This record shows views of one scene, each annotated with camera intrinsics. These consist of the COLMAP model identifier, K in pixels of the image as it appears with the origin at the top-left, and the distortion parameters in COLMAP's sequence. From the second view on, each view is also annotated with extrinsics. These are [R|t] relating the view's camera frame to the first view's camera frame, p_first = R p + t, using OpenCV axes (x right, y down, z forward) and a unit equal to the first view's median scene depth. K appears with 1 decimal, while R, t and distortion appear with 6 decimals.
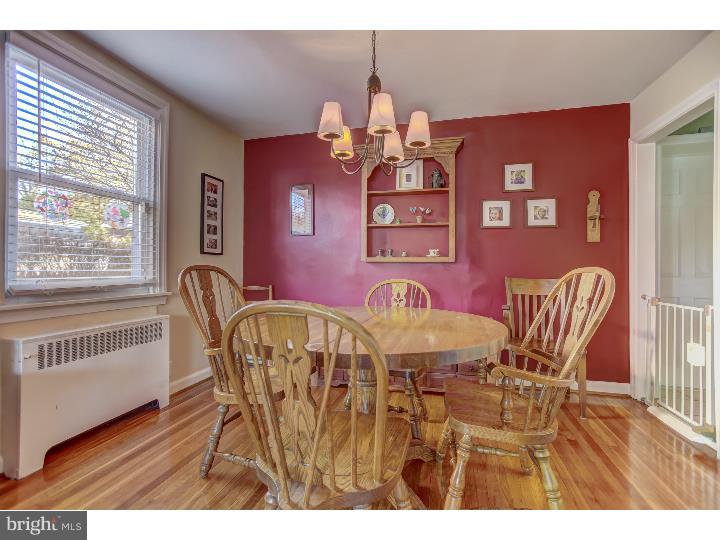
lens RADIAL K [[332.5, 0, 350.8], [0, 332.5, 265.0], [0, 0, 1]] dist [-0.005088, 0.000276]
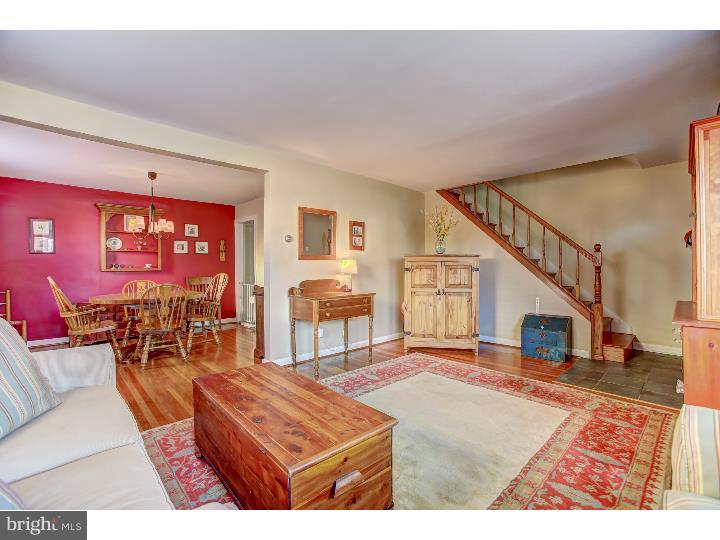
lens RADIAL K [[324.3, 0, 360.2], [0, 324.3, 266.8], [0, 0, 1]] dist [-0.011752, 0.000402]
pose [[0.505801, -0.008311, 0.862610, -0.749314], [0.008764, 0.999951, 0.004495, -0.031834], [-0.862605, 0.005287, 0.505850, -0.996797]]
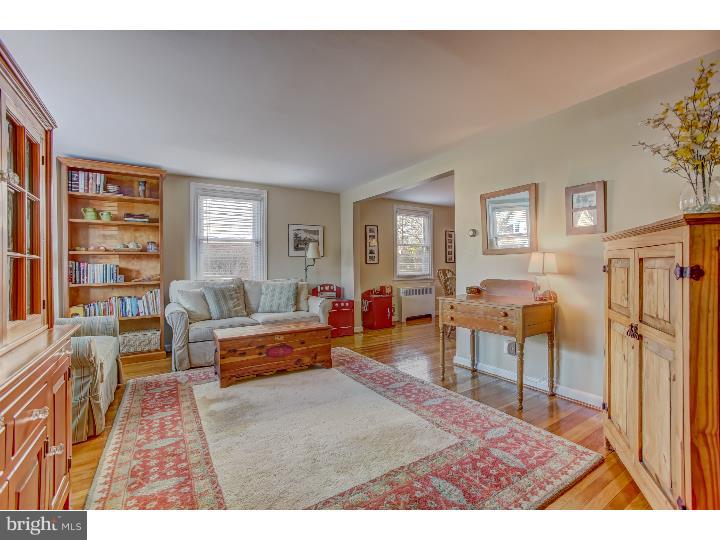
lens RADIAL K [[324.3, 0, 360.2], [0, 324.3, 266.8], [0, 0, 1]] dist [-0.011752, 0.000402]
pose [[0.758435, -0.011818, -0.651641, 0.652596], [0.016988, 0.999854, 0.001639, -0.025279], [0.651527, -0.012314, 0.758526, -1.268534]]
